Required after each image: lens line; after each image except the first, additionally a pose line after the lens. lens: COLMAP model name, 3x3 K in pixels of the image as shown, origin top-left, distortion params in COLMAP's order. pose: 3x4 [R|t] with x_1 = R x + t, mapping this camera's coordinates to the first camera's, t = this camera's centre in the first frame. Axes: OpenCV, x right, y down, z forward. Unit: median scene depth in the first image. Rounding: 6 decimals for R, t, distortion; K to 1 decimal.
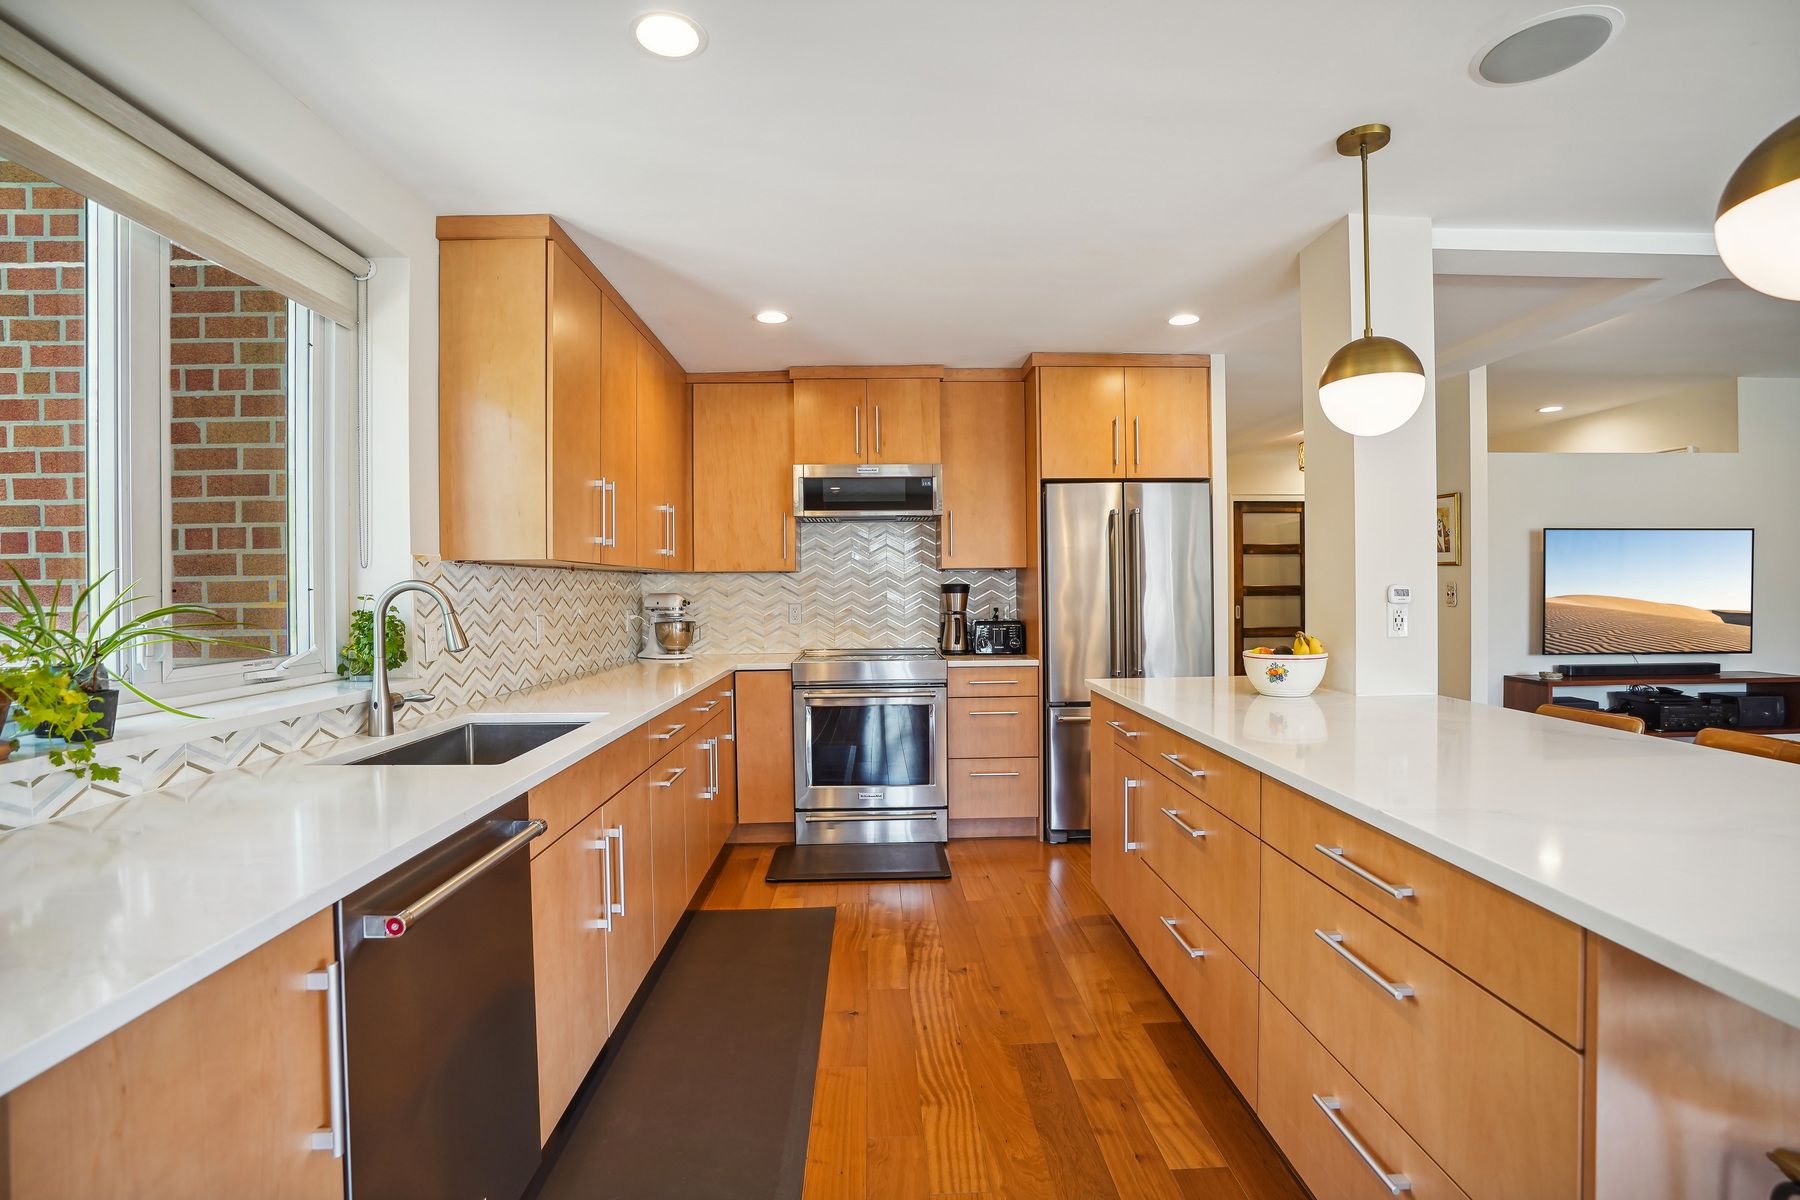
lens RADIAL K [[840.7, 0, 907.5], [0, 840.7, 598.6], [0, 0, 1]] dist [-0.073232, 0.026514]
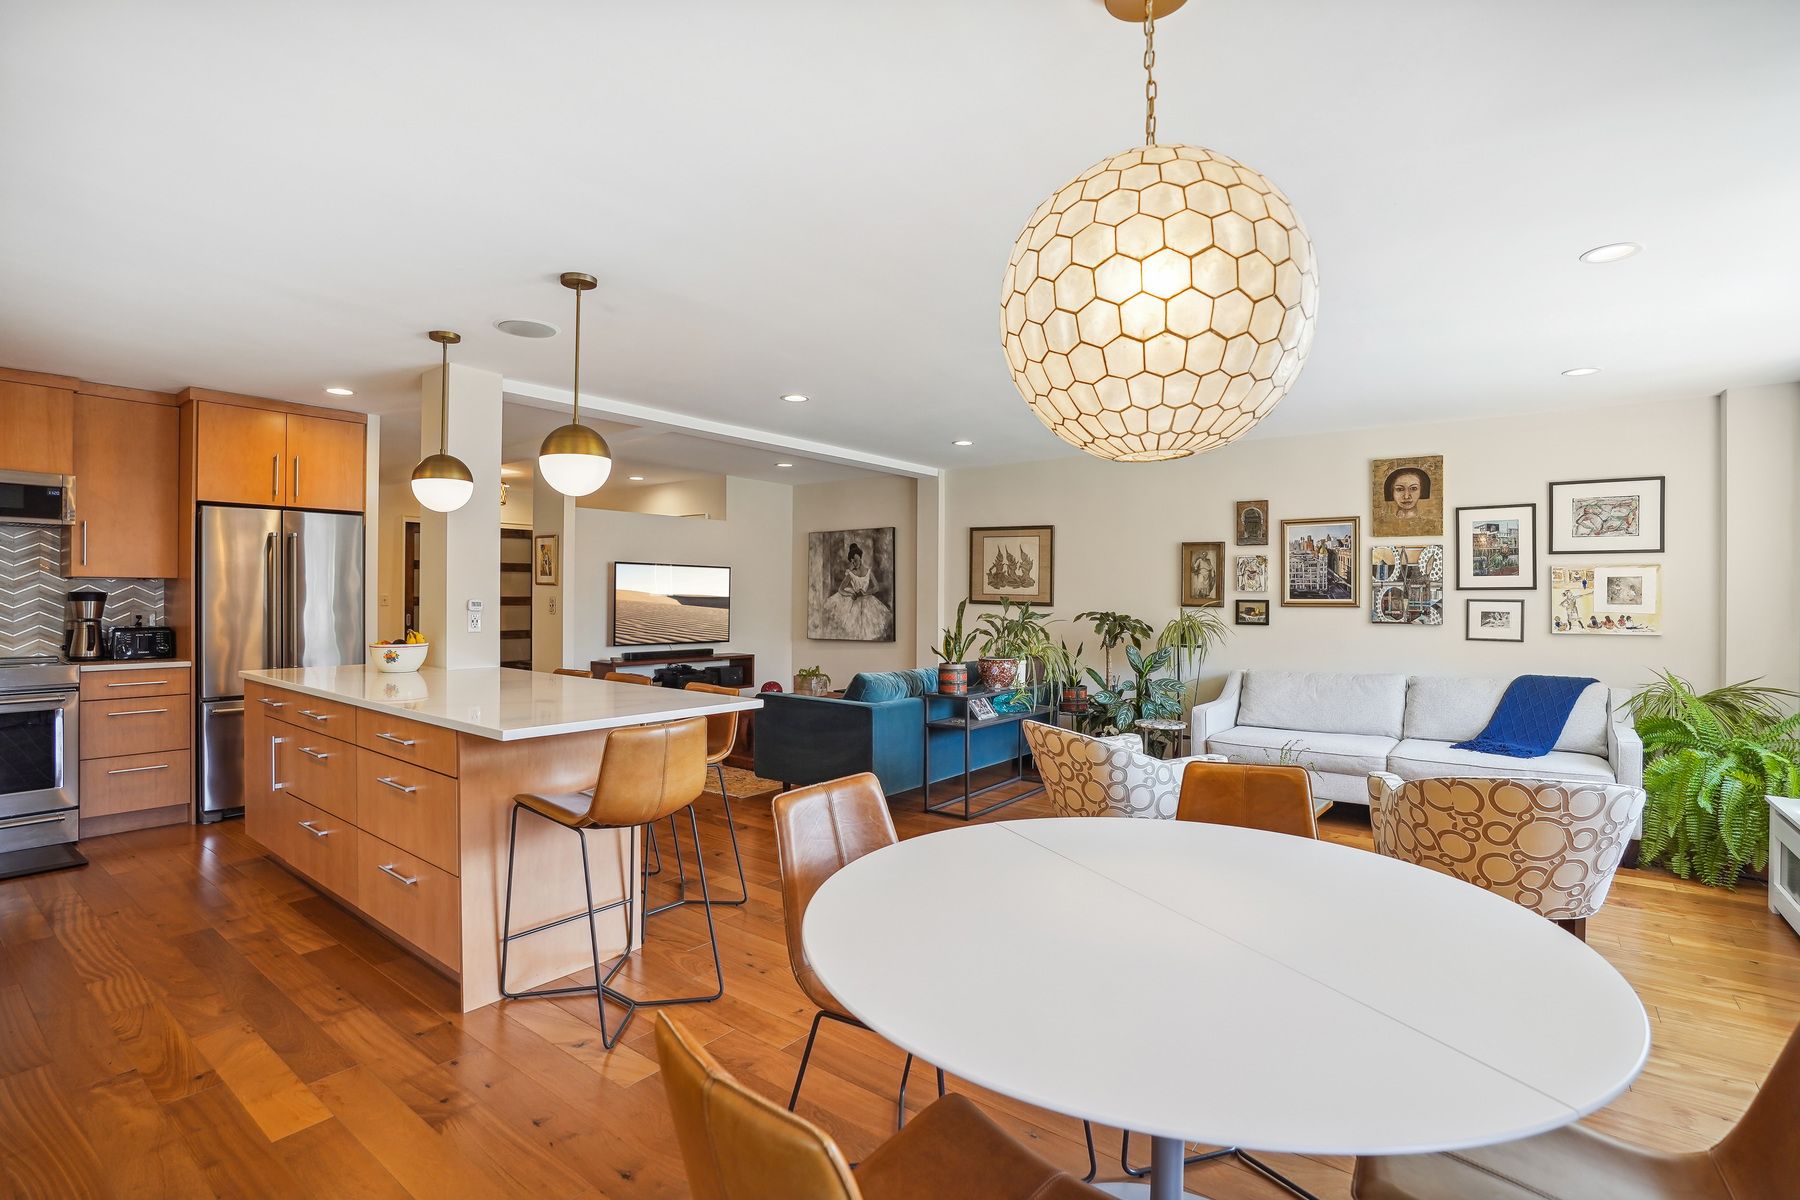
lens RADIAL K [[840.7, 0, 899.6], [0, 840.7, 595.1], [0, 0, 1]] dist [-0.073232, 0.026514]
pose [[0.634527, 0.015980, 0.772735, -0.075817], [-0.003468, 0.999835, -0.017829, 0.000614], [-0.772893, 0.008633, 0.634478, -0.413741]]
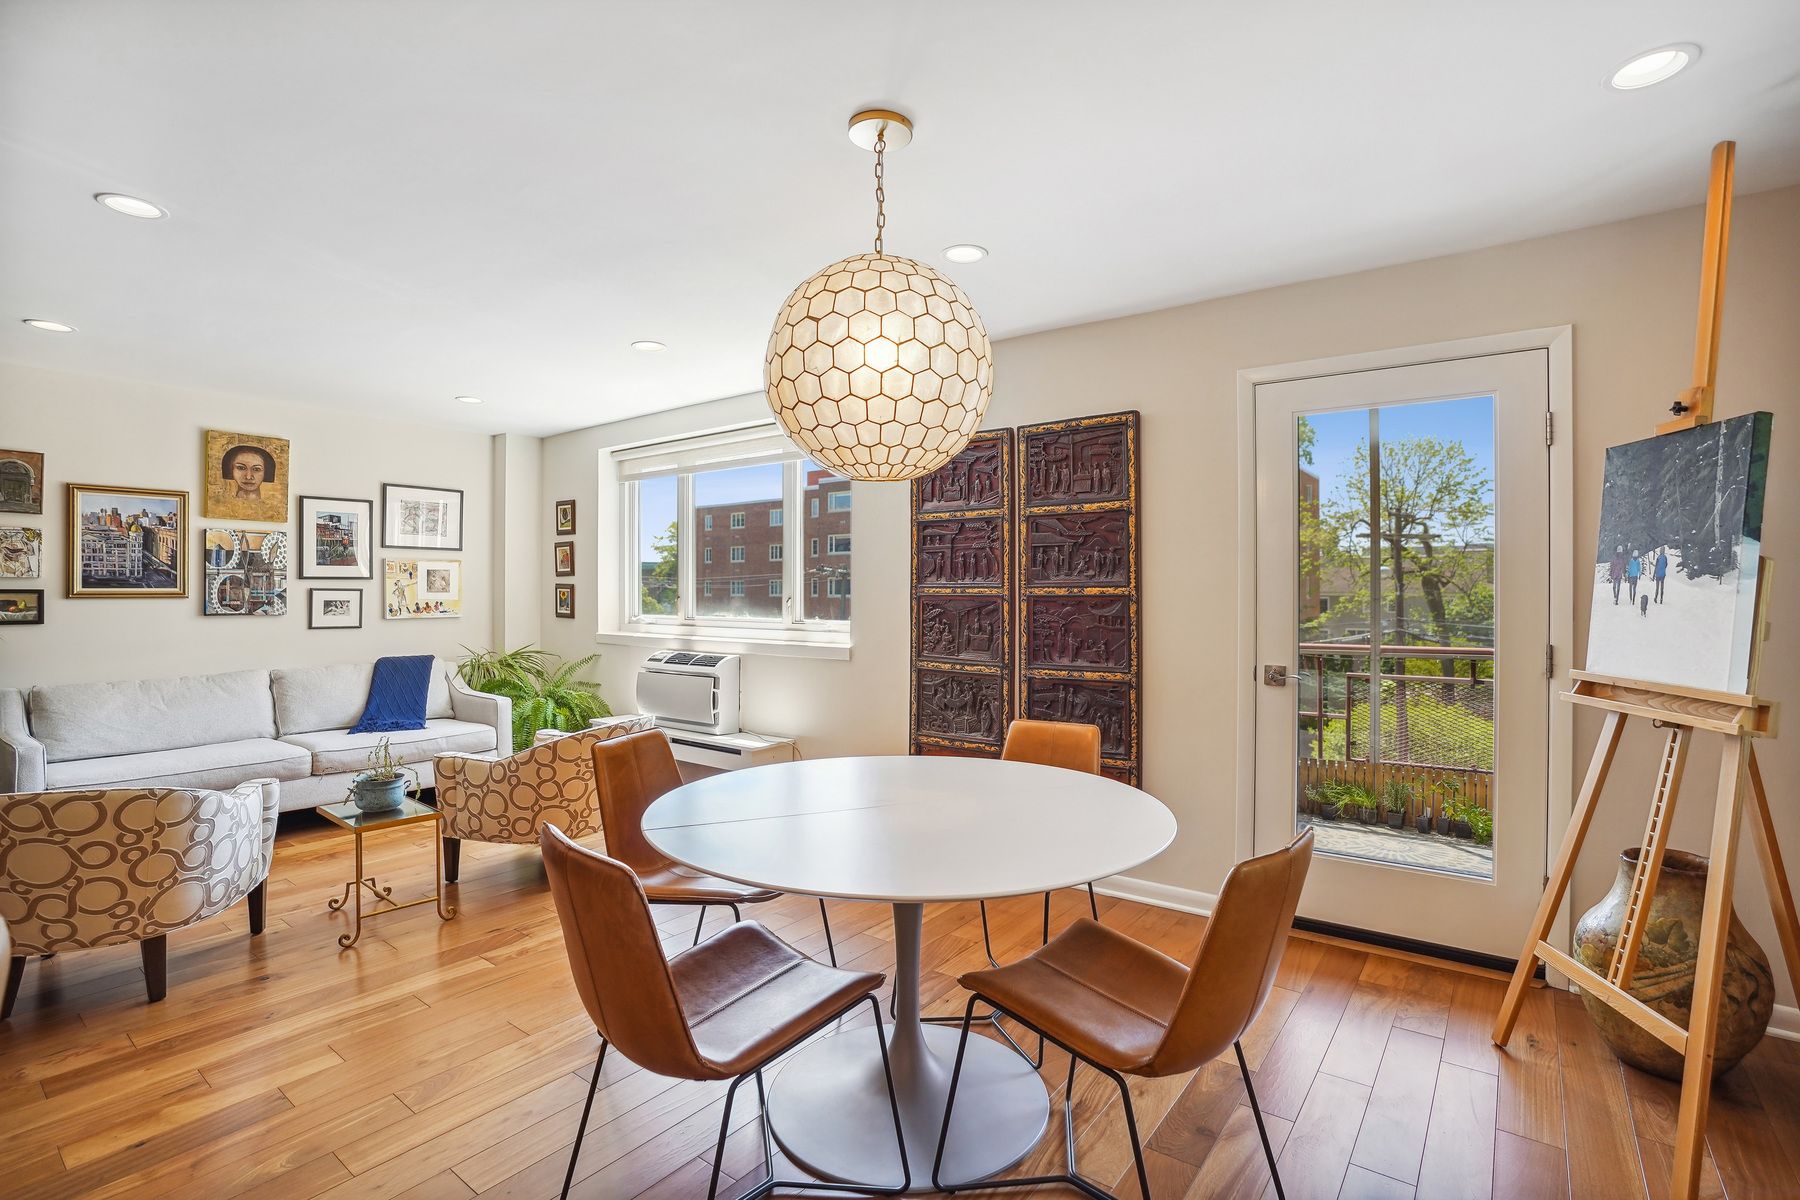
lens RADIAL K [[840.7, 0, 905.6], [0, 840.7, 595.9], [0, 0, 1]] dist [-0.073232, 0.026514]
pose [[-0.778019, 0.008725, 0.628180, -0.048117], [0.015355, 0.999869, 0.005130, 0.000772], [-0.628053, 0.013637, -0.778051, 0.097588]]
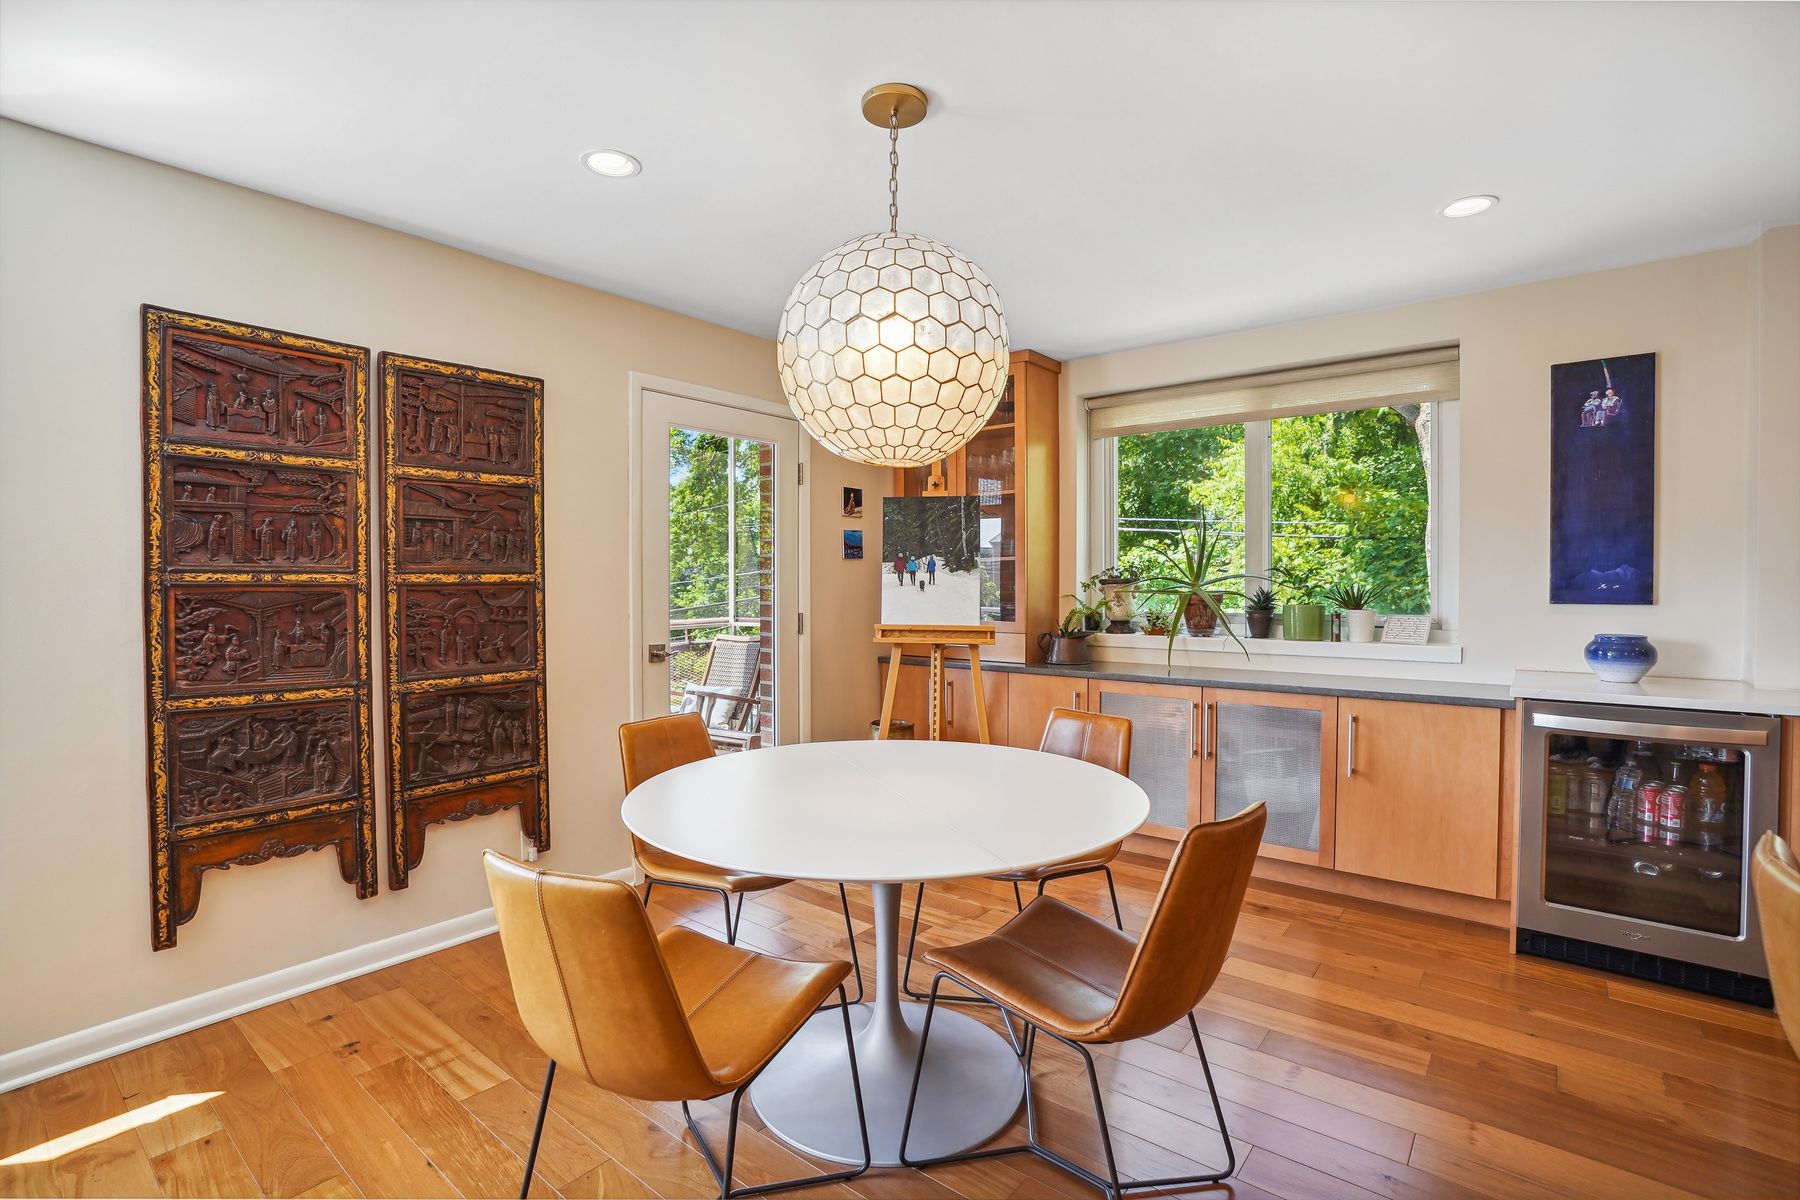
lens RADIAL K [[840.7, 0, 899.0], [0, 840.7, 594.9], [0, 0, 1]] dist [-0.073232, 0.026514]
pose [[-0.654204, 0.026182, -0.755864, 0.632234], [-0.001212, 0.999363, 0.035665, -0.007745], [0.756317, 0.024249, -0.653756, 0.045989]]
